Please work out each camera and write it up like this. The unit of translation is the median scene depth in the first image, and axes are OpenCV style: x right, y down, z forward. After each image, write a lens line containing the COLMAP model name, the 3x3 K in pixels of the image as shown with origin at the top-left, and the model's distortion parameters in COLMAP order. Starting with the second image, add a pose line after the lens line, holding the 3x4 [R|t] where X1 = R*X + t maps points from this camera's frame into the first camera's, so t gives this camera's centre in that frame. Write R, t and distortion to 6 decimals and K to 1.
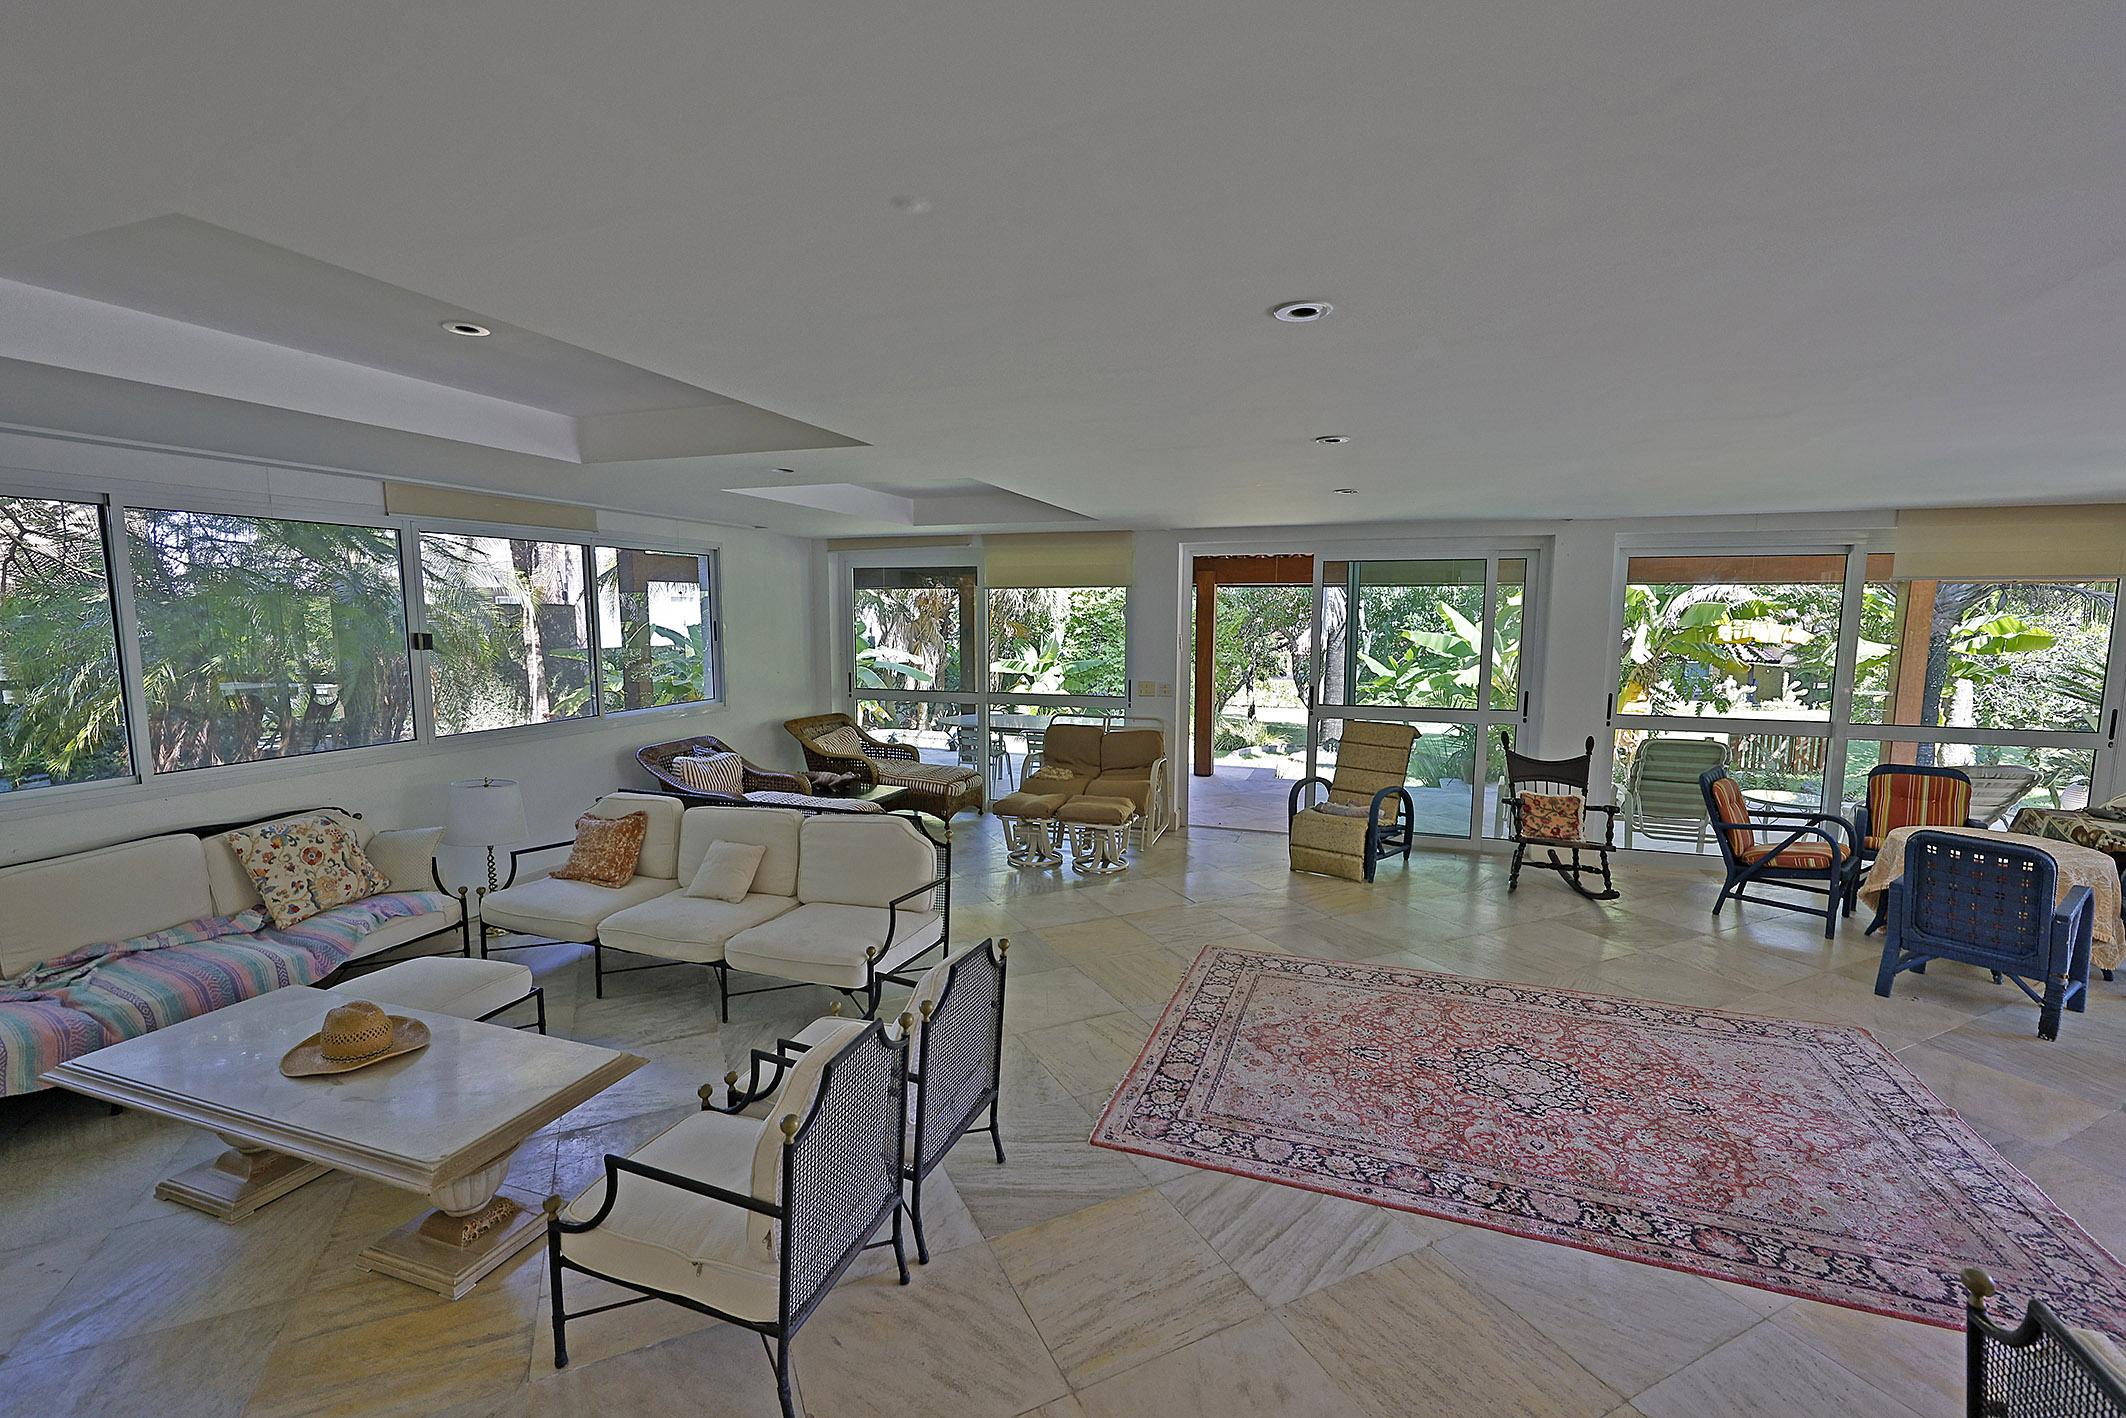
lens RADIAL K [[907.2, 0, 1055.3], [0, 907.2, 714.2], [0, 0, 1]] dist [0.002581, -0.000211]
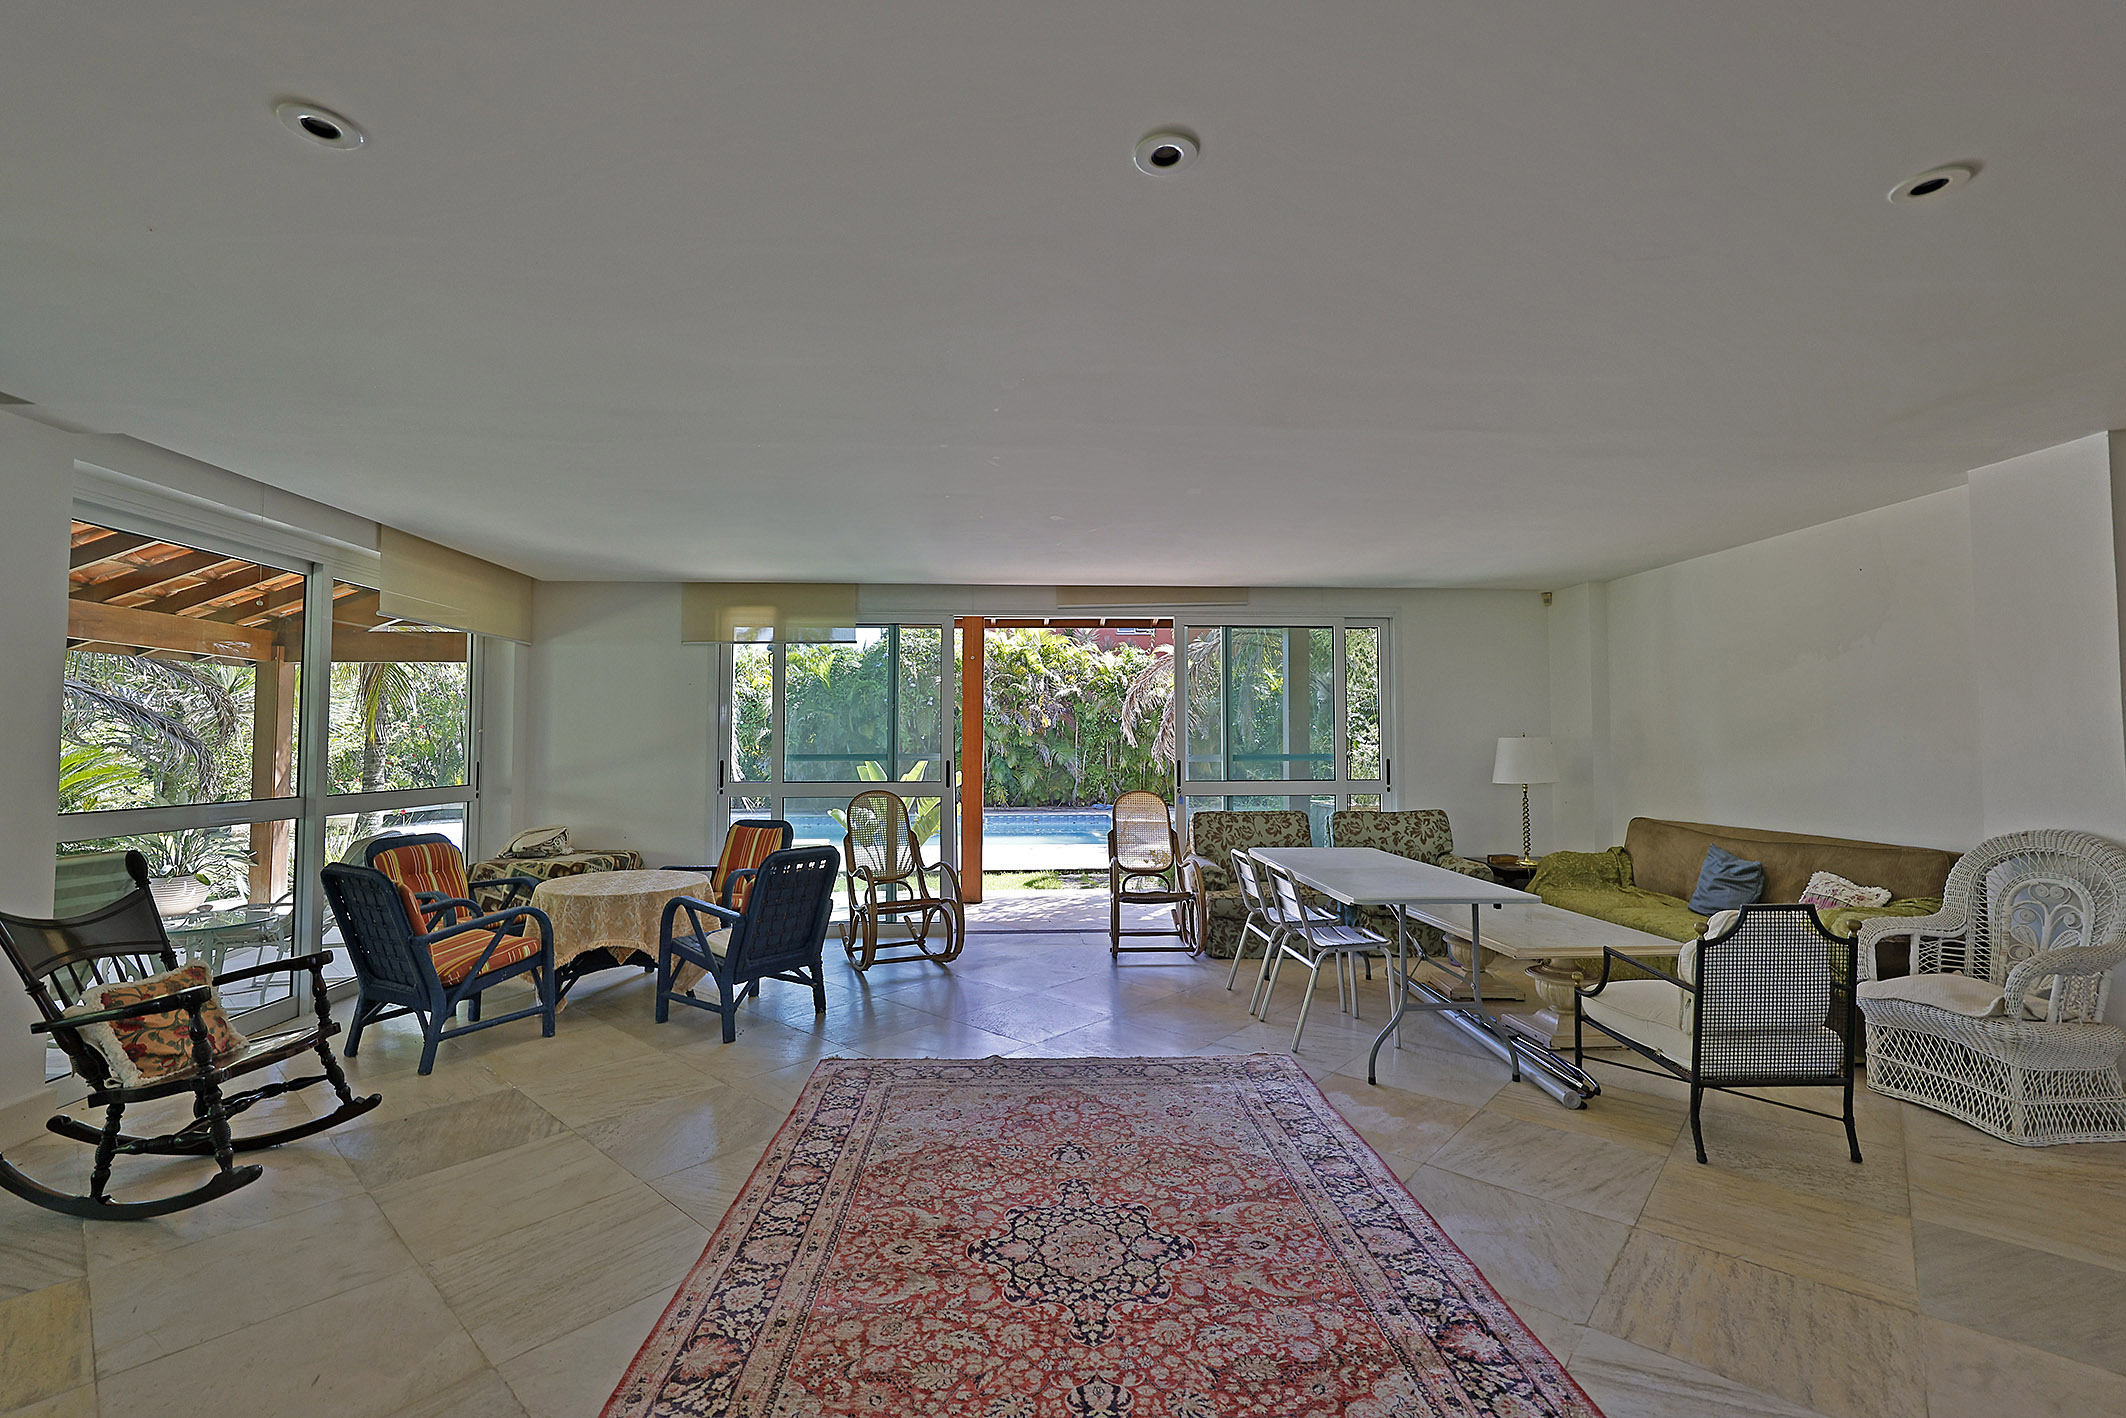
lens RADIAL K [[907.2, 0, 1056.4], [0, 907.2, 714.7], [0, 0, 1]] dist [0.002581, -0.000211]
pose [[-0.387202, 0.028498, 0.921554, -0.074582], [0.104681, 0.994418, 0.013232, -0.003058], [-0.916033, 0.101593, -0.388024, 0.799940]]
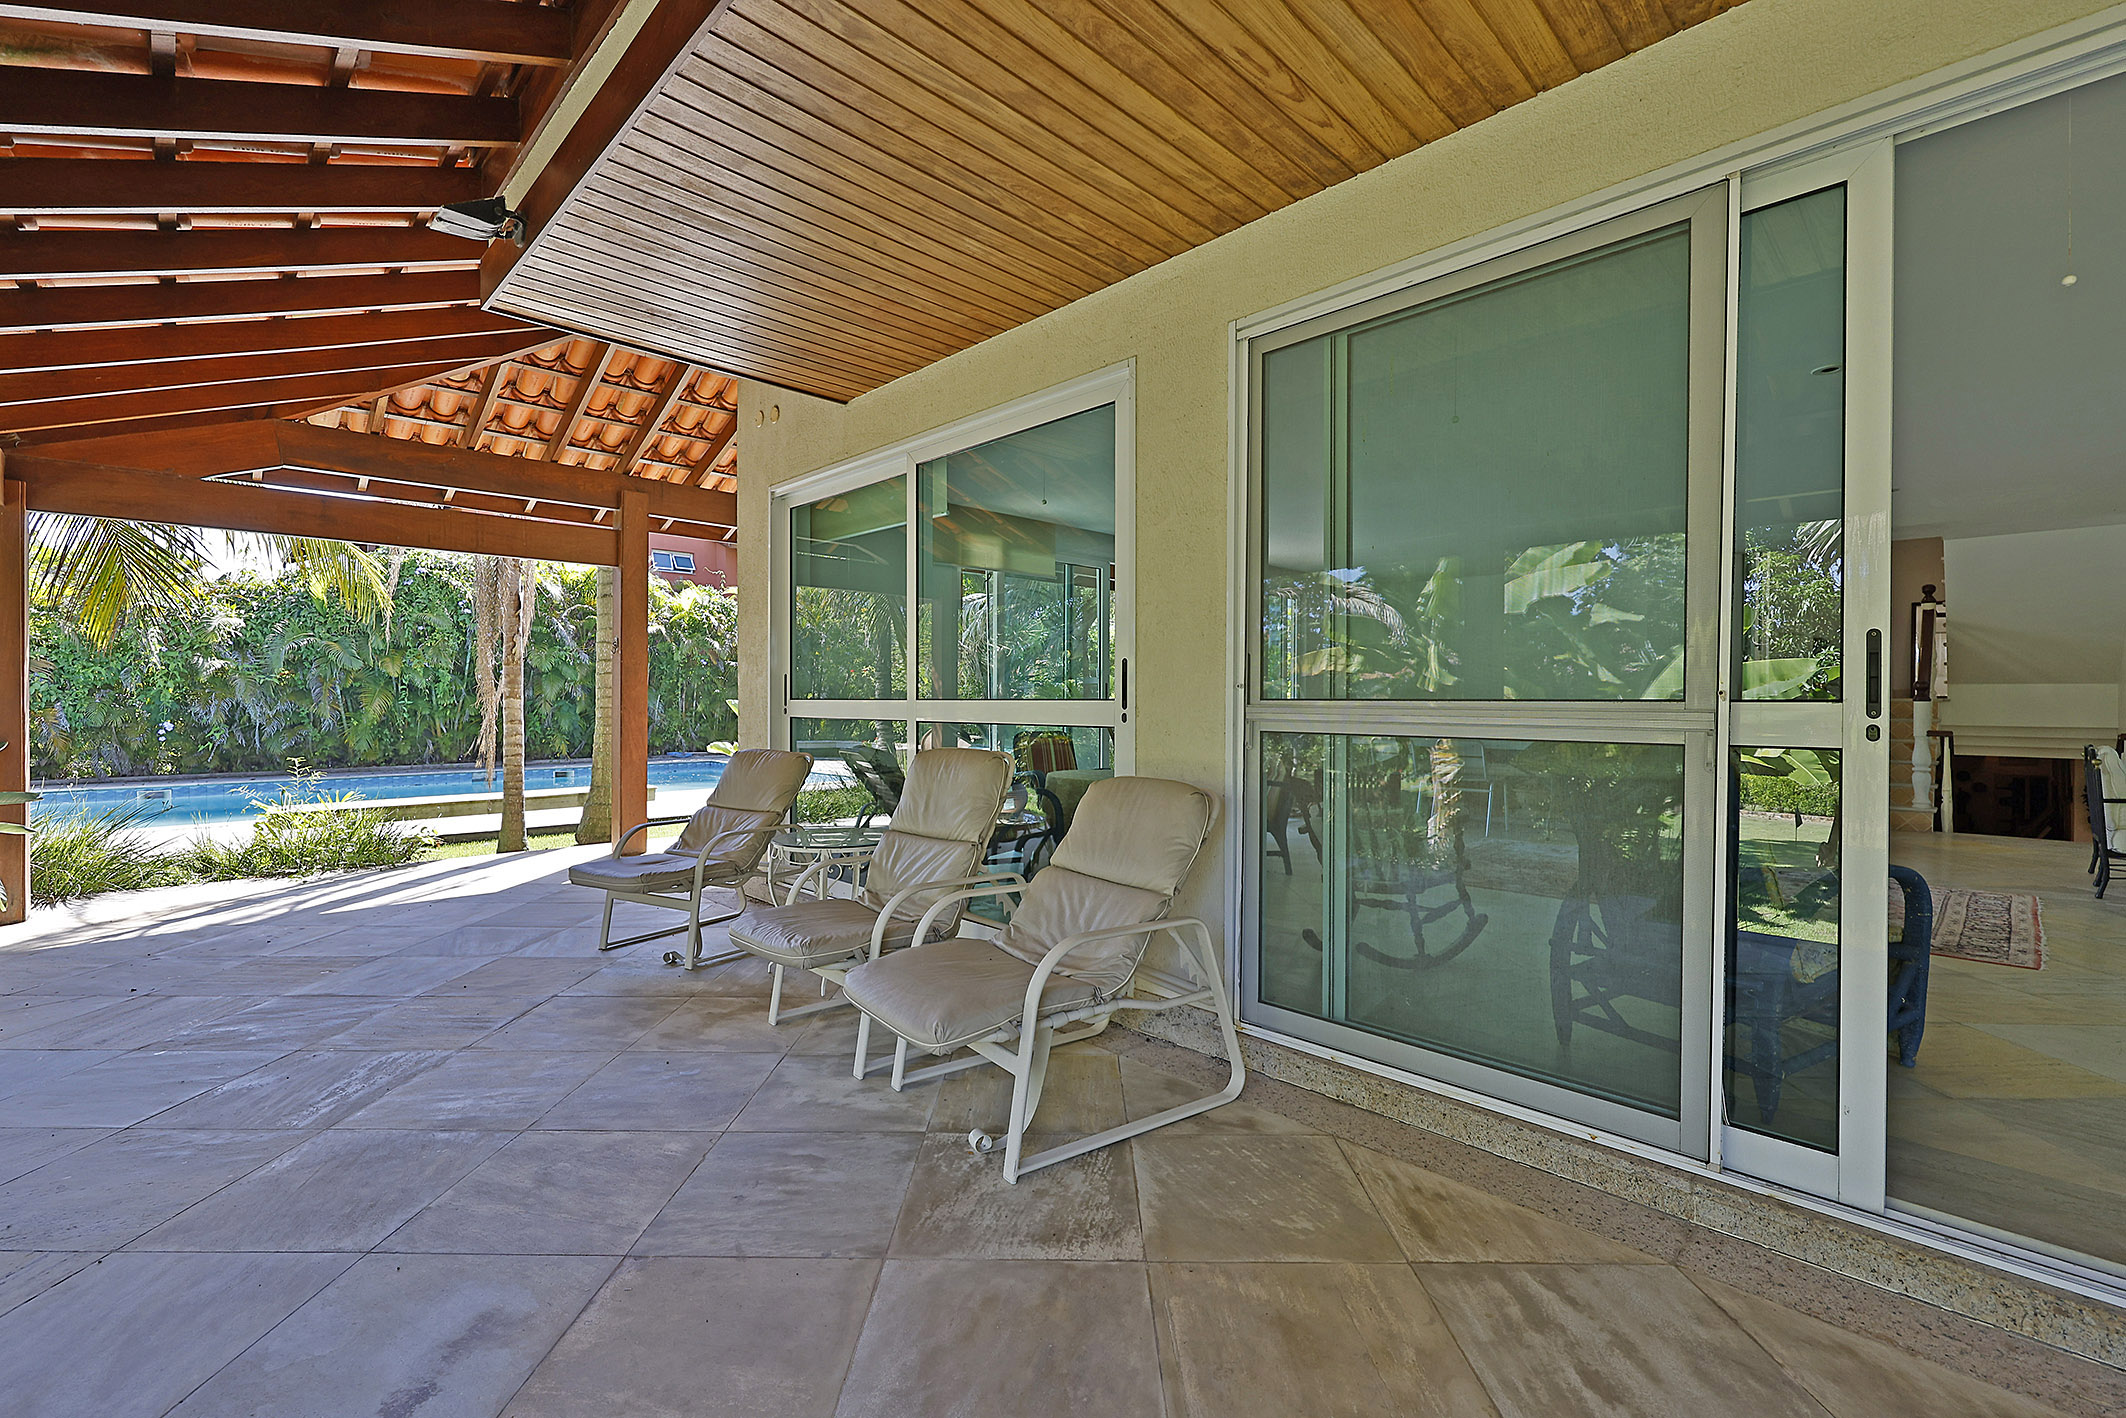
lens RADIAL K [[907.2, 0, 1059.1], [0, 907.2, 705.0], [0, 0, 1]] dist [0.002581, -0.000211]
pose [[-0.899829, -0.006827, 0.436190, 0.493737], [0.045652, 0.992914, 0.109717, -0.067303], [-0.433848, 0.118640, -0.893141, 1.762775]]
